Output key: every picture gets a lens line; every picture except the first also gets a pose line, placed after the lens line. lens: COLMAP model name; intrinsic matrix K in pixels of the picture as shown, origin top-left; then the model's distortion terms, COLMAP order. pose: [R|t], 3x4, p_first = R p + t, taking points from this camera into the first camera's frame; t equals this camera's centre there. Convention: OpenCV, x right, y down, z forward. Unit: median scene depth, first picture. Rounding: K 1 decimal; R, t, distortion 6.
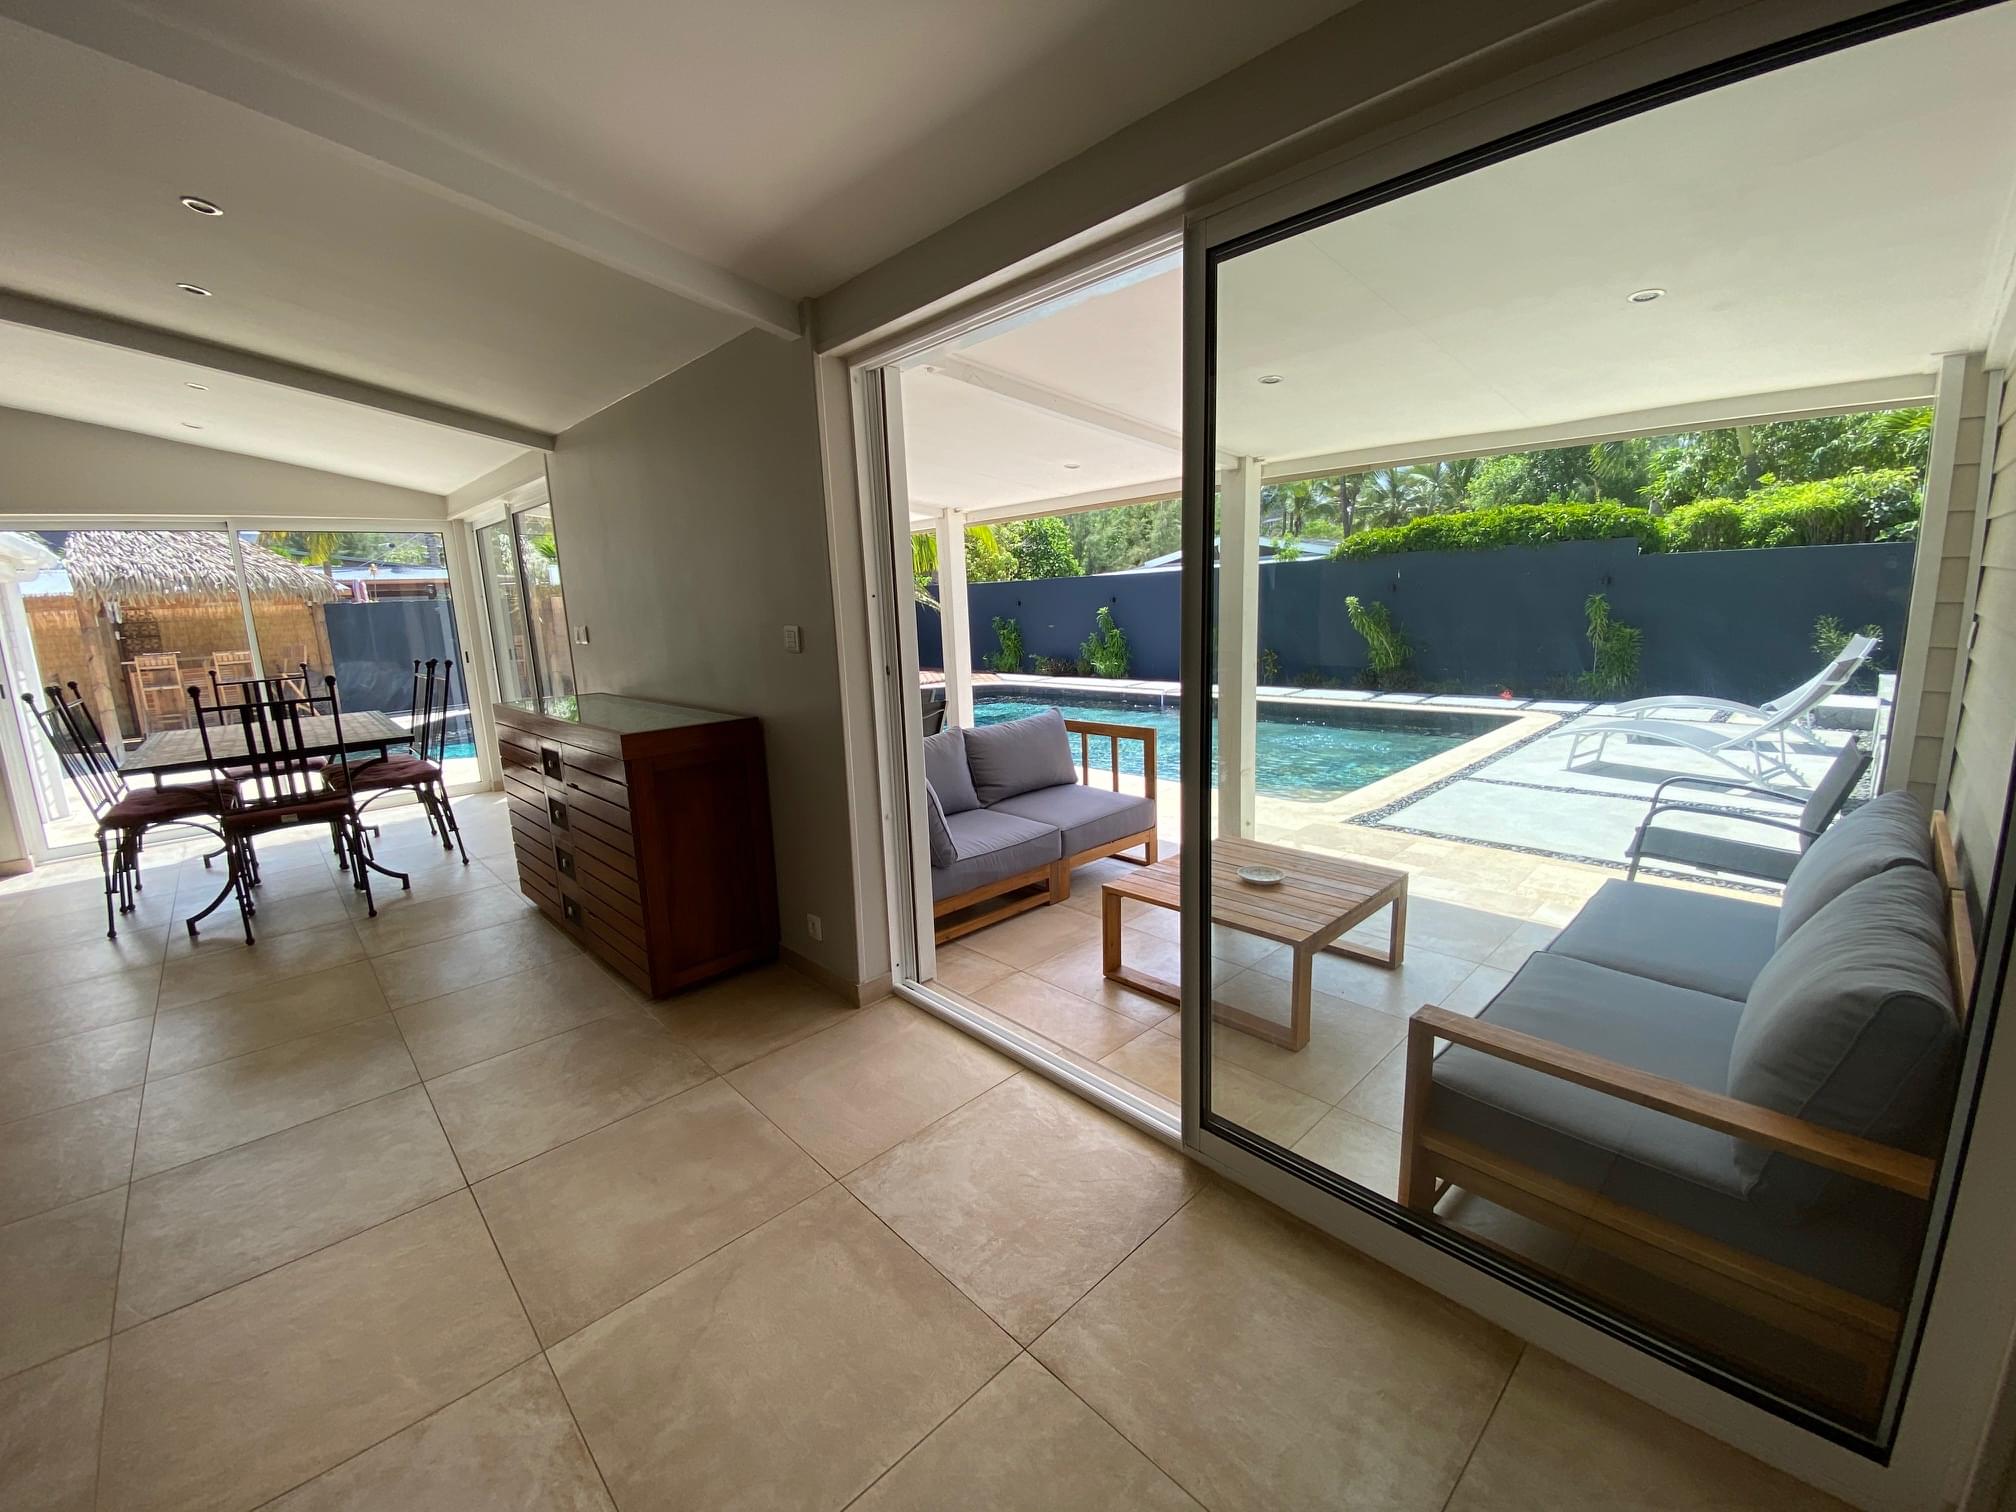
lens RADIAL K [[824.1, 0, 1001.5], [0, 824.1, 748.5], [0, 0, 1]] dist [0.010844, -0.014281]
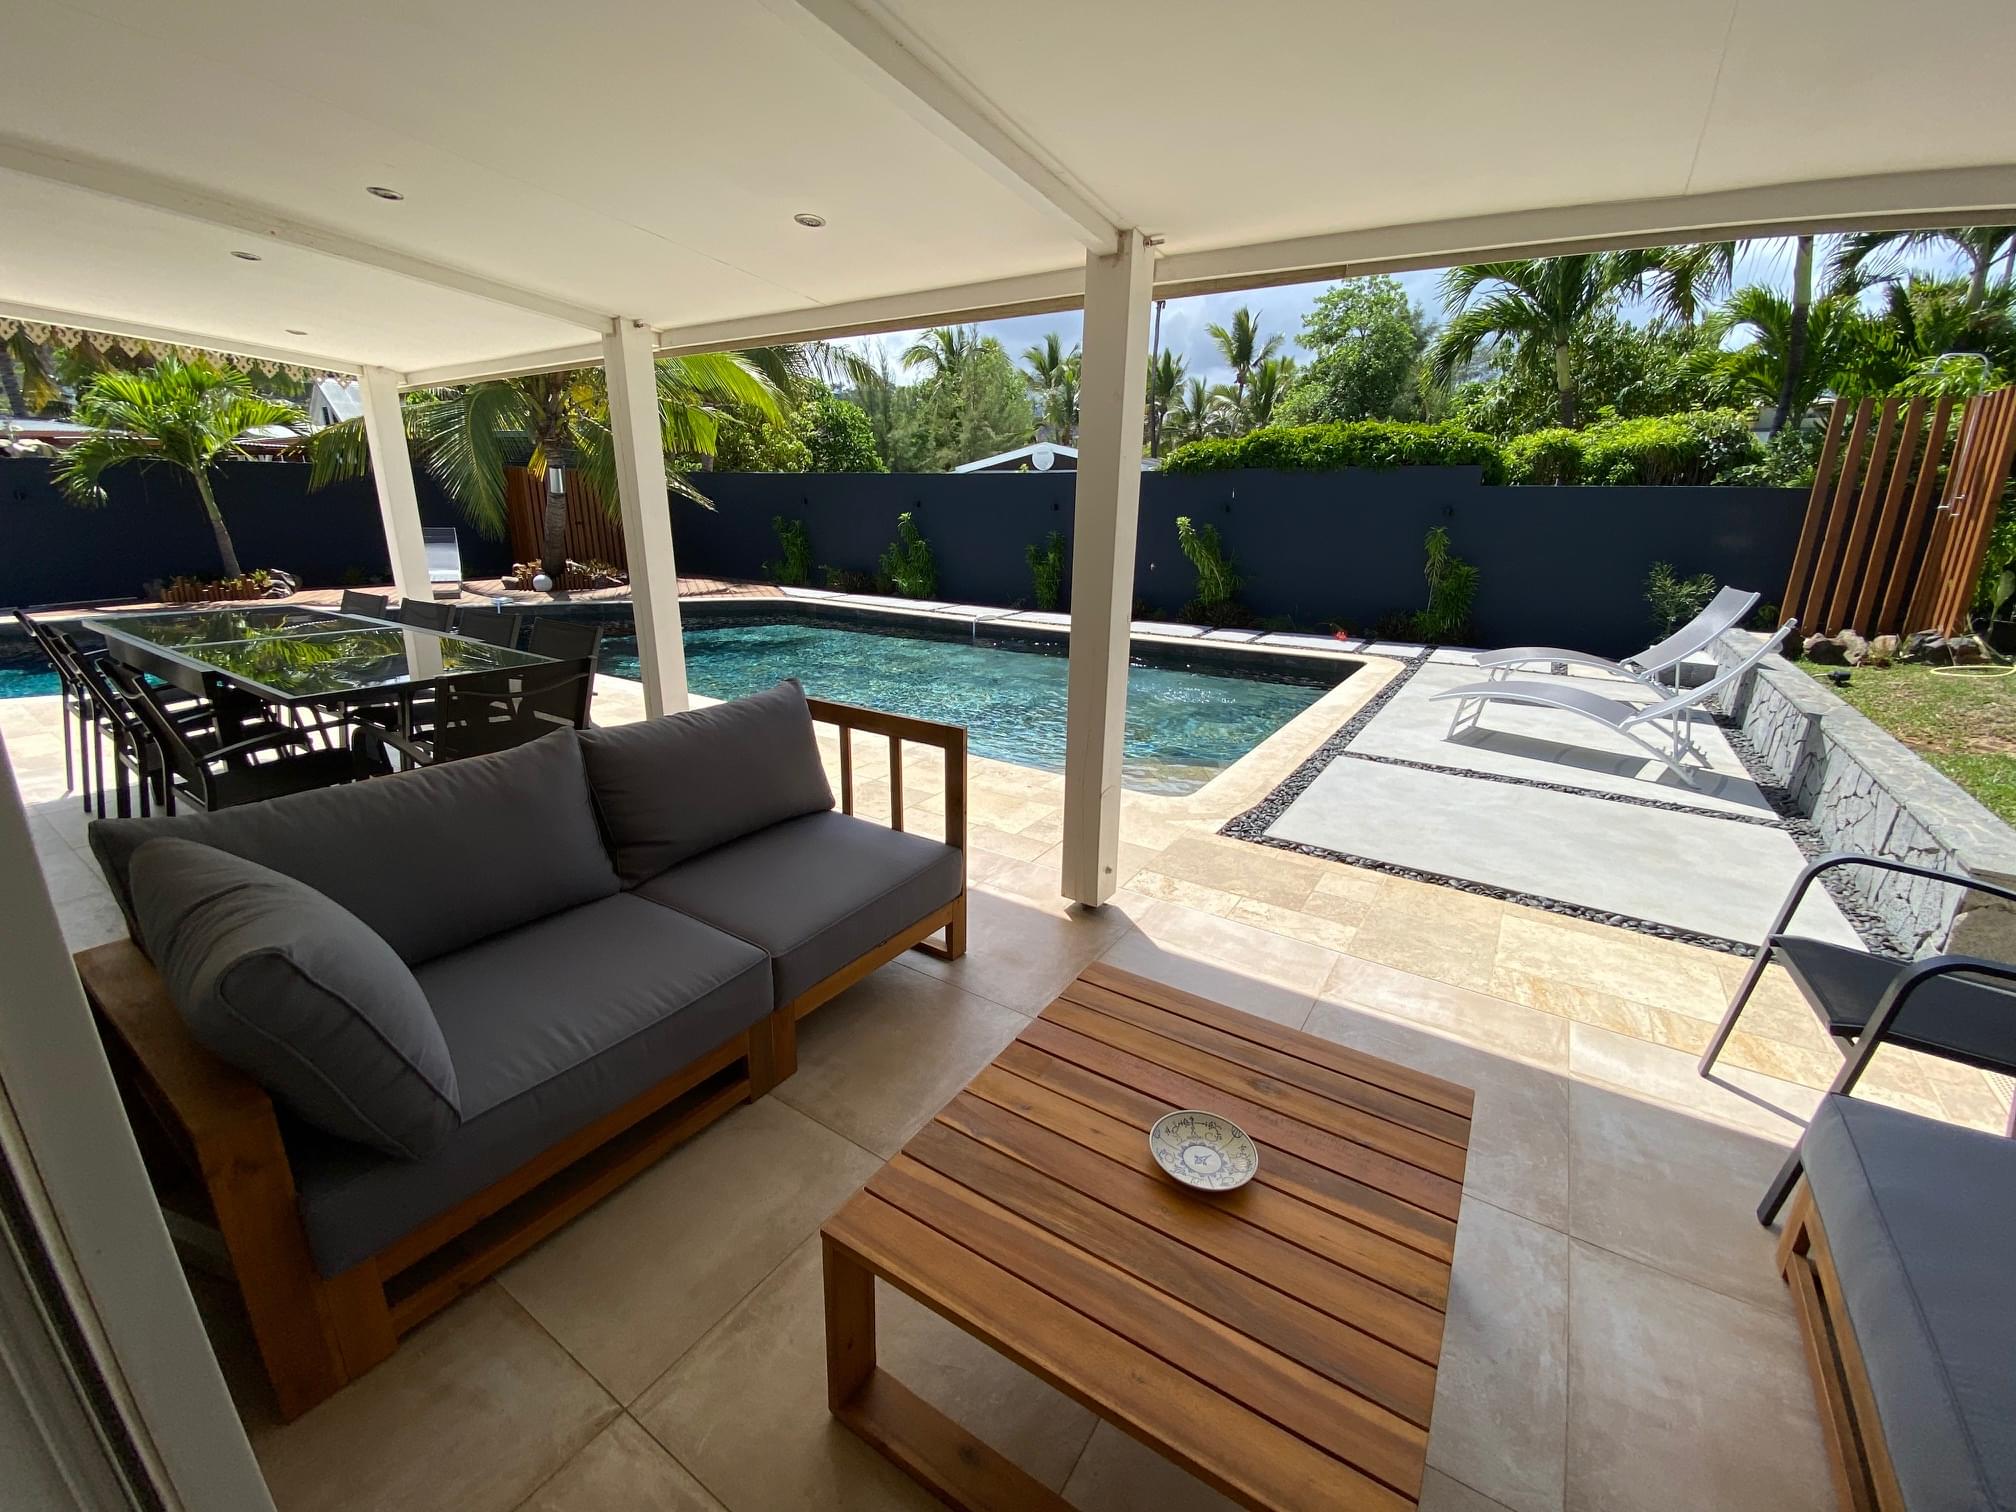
lens RADIAL K [[824.1, 0, 1003.0], [0, 824.1, 768.8], [0, 0, 1]] dist [0.010844, -0.014281]
pose [[0.973384, -0.013804, 0.228766, 0.039312], [-0.015756, 0.991792, 0.126885, -0.032450], [-0.228640, -0.127112, 0.965177, 0.211036]]
